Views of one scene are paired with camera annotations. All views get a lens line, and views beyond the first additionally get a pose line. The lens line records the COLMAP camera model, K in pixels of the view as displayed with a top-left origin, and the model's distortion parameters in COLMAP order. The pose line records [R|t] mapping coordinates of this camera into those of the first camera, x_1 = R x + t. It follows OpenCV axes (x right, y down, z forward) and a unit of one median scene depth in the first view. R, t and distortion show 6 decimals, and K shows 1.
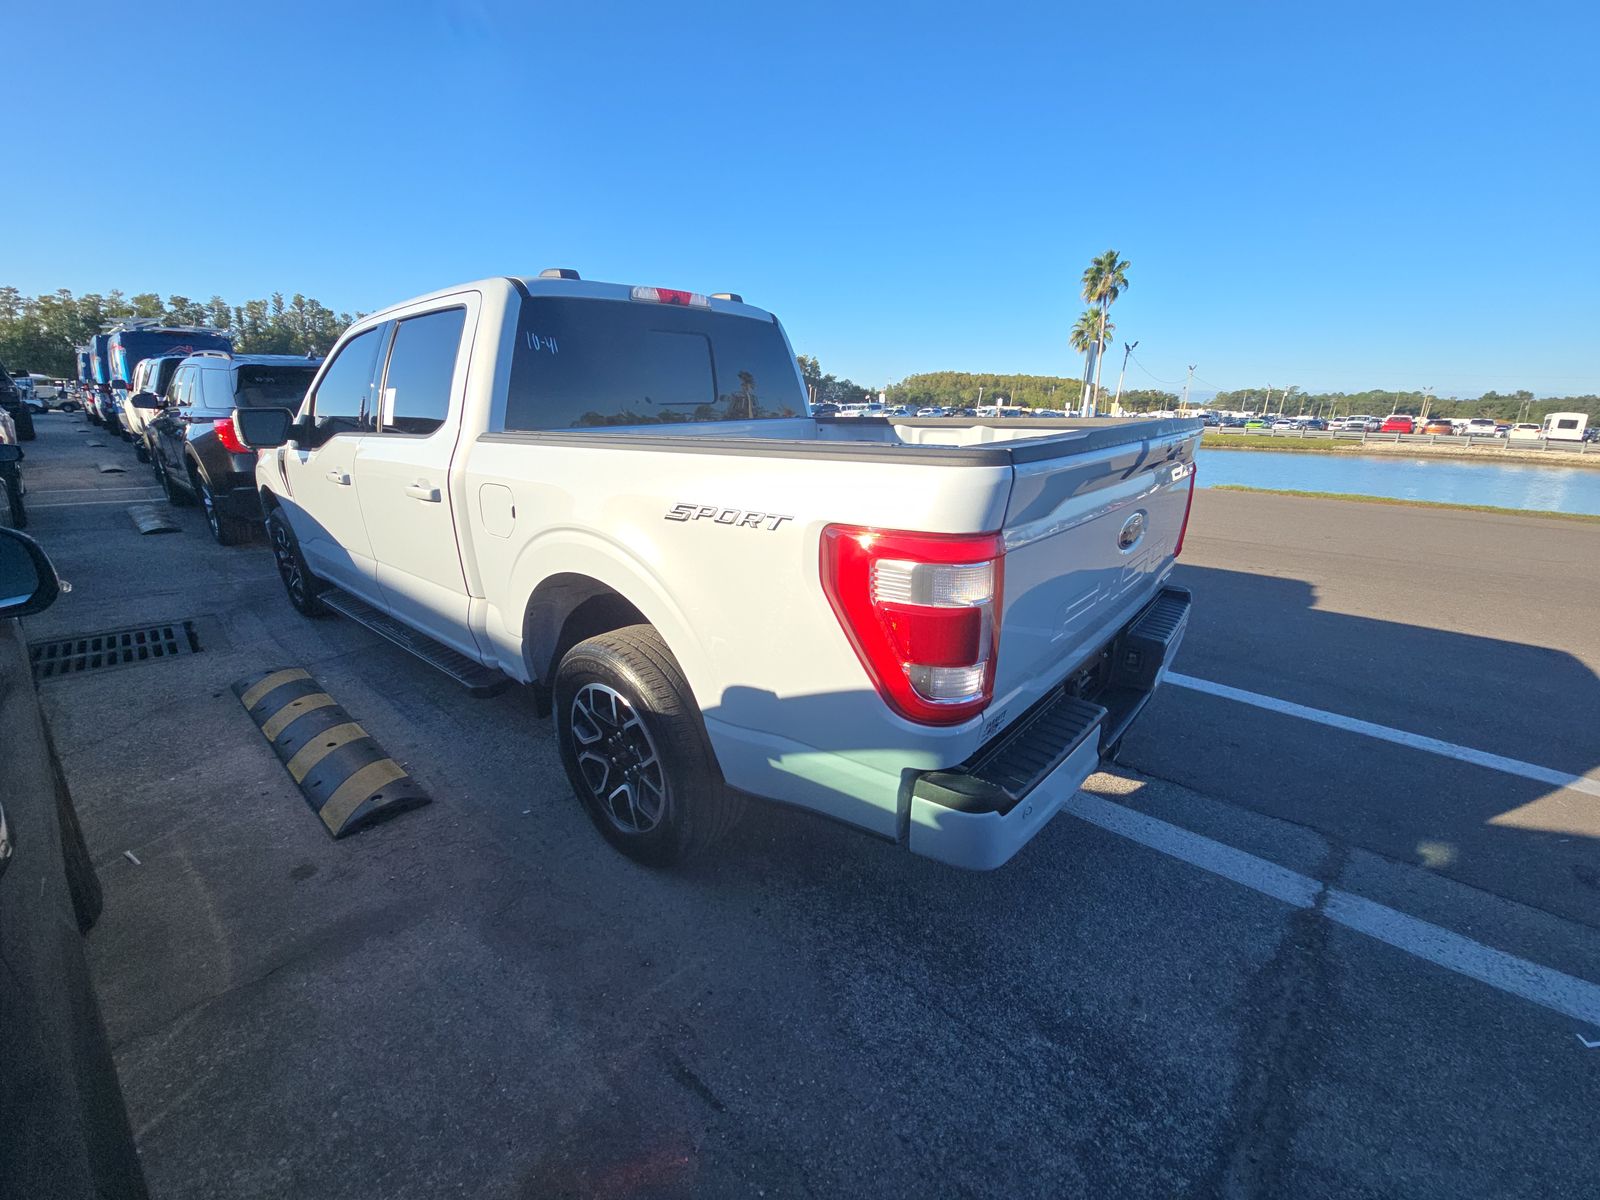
lens RADIAL K [[662.2, 0, 799.1], [0, 662.2, 601.6], [0, 0, 1]] dist [-0.002777, -0.001634]
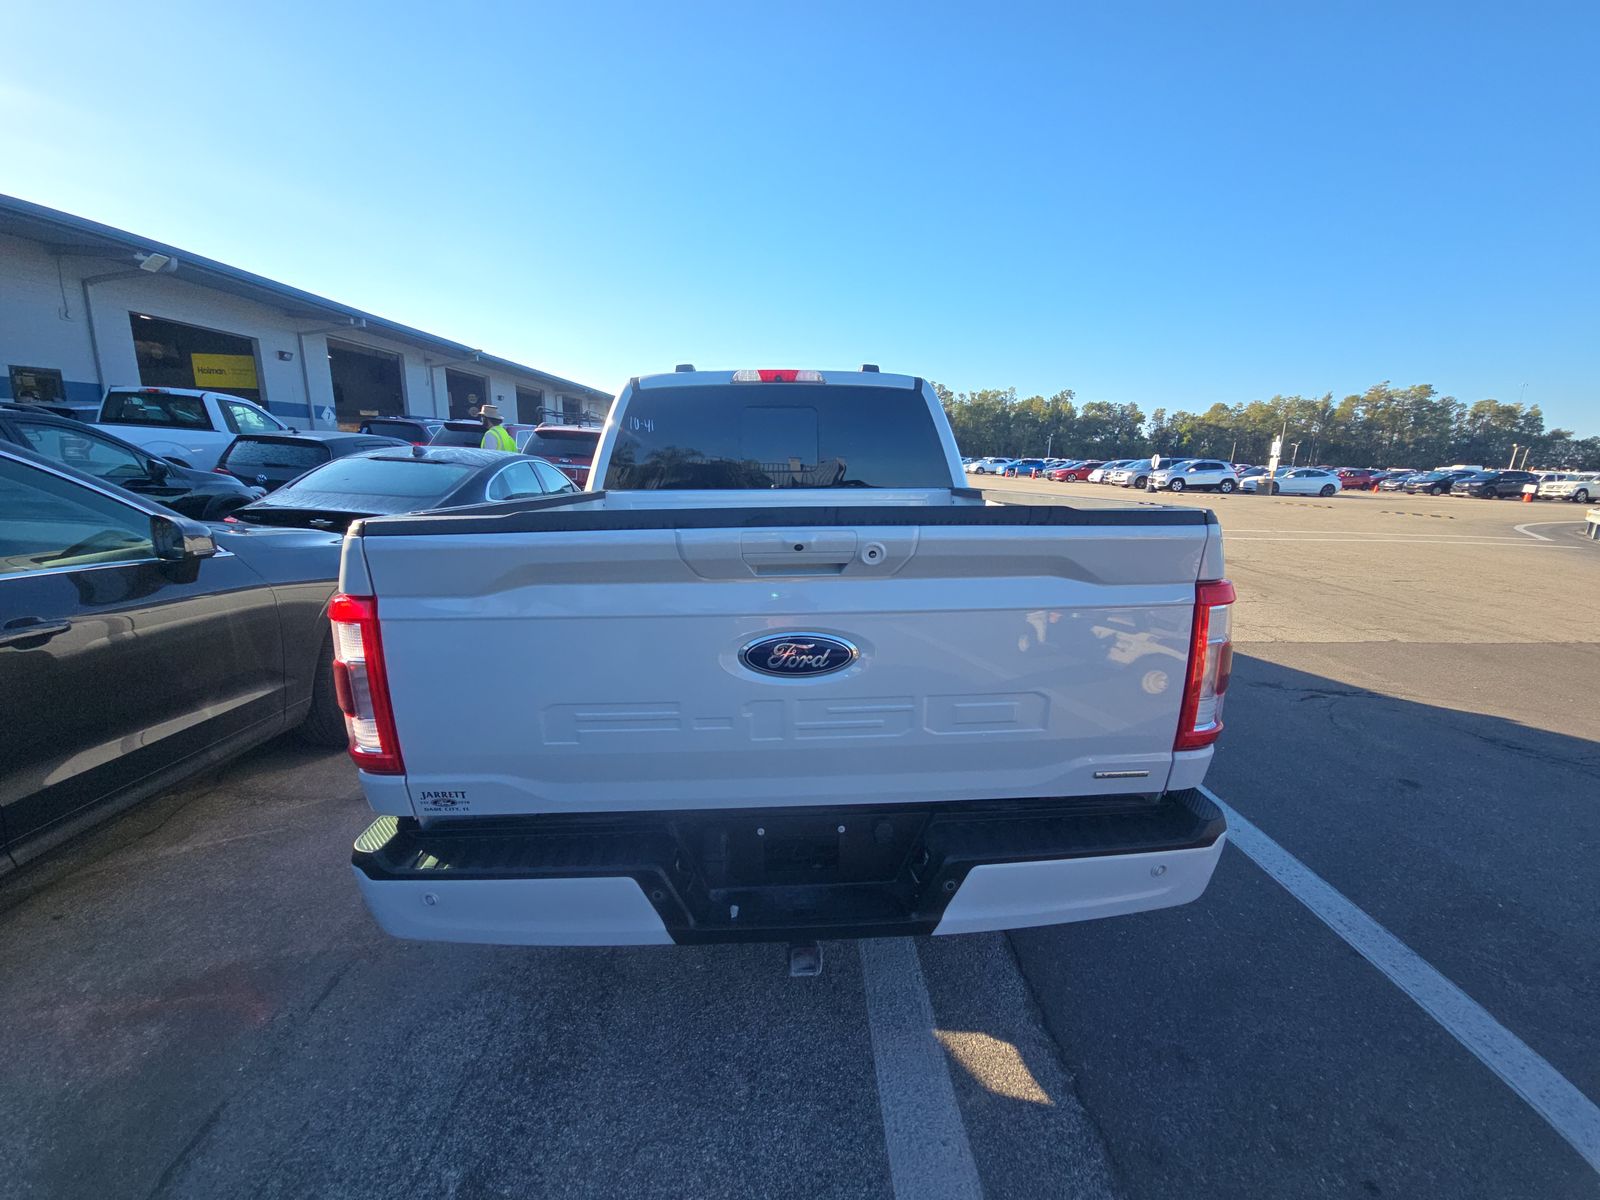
lens RADIAL K [[662.2, 0, 800.7], [0, 662.2, 597.6], [0, 0, 1]] dist [-0.002777, -0.001634]
pose [[0.678484, 0.147507, -0.719653, 0.662905], [-0.216026, 0.976381, -0.003539, -0.108116], [0.702134, 0.157865, 0.694324, 0.325530]]
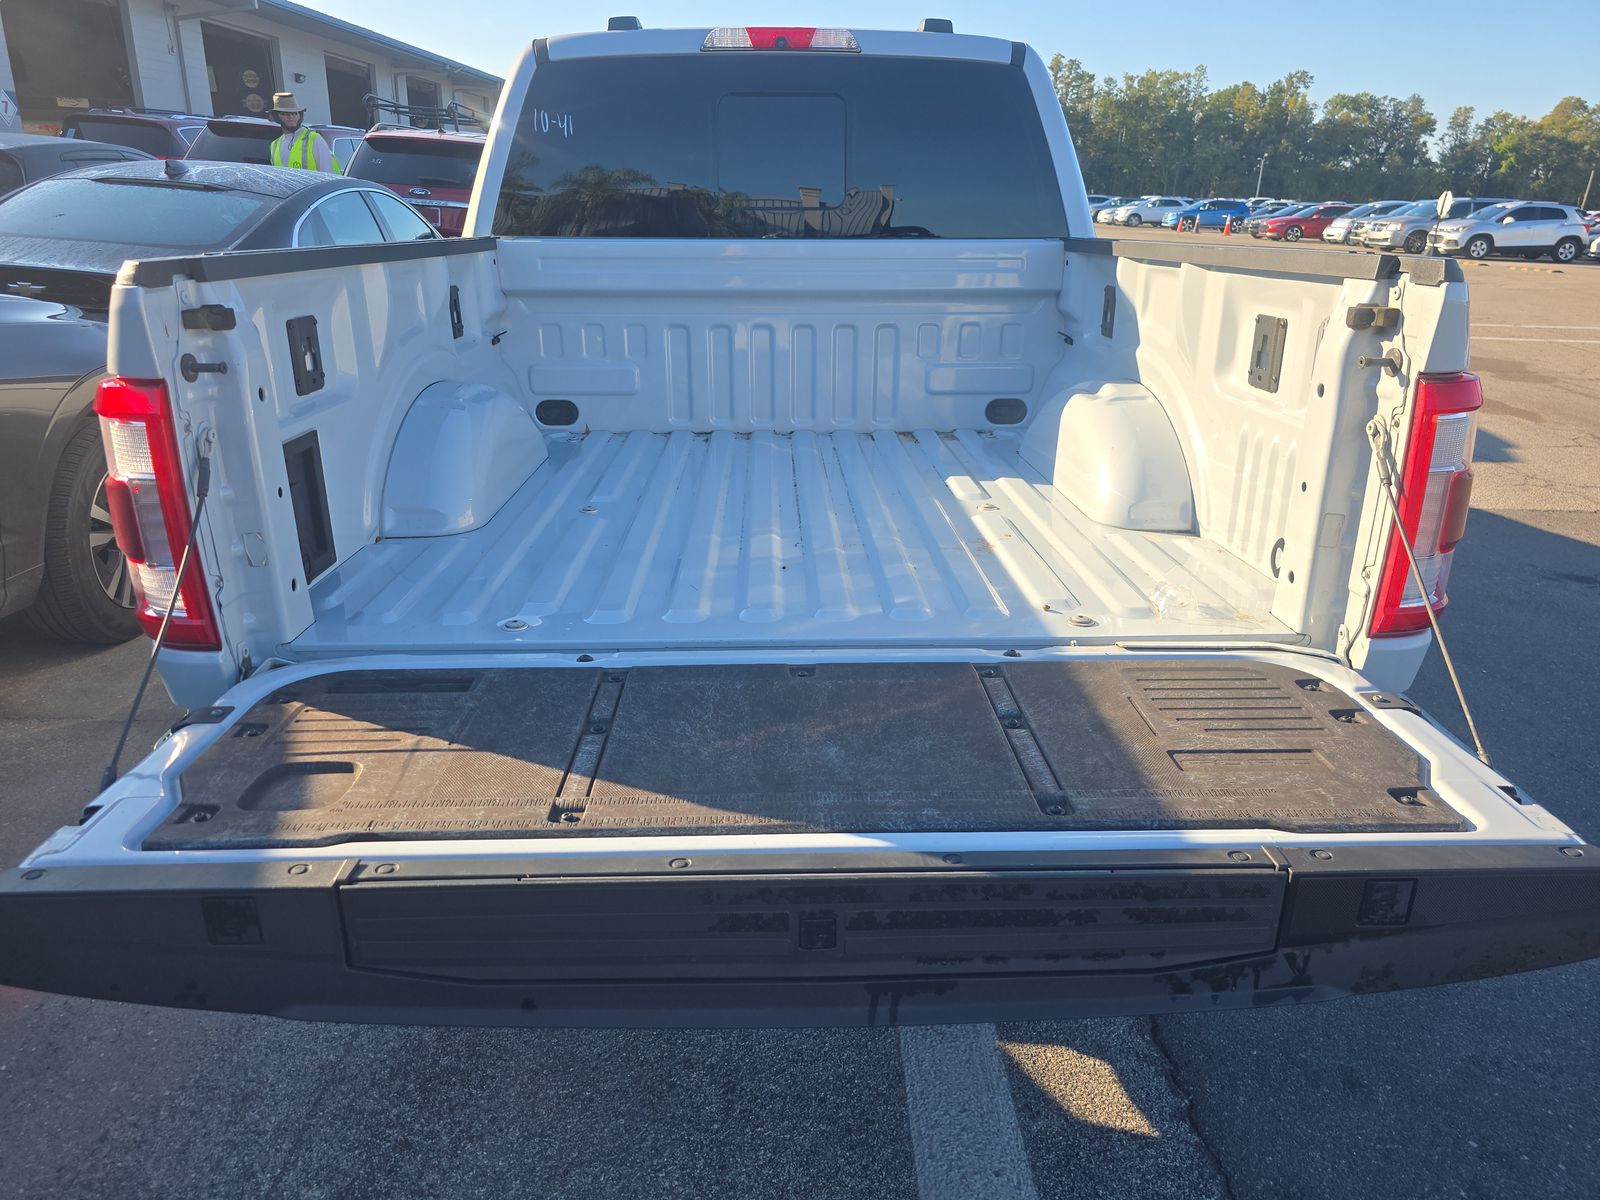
lens RADIAL K [[1105.6, 0, 796.8], [0, 1105.6, 593.8], [0, 0, 1]] dist [0.024910, -0.017321]
pose [[0.662037, 0.255367, -0.704624, 0.710661], [-0.229355, 0.964088, 0.133907, -0.087058], [0.713515, 0.072957, 0.696831, 0.294621]]
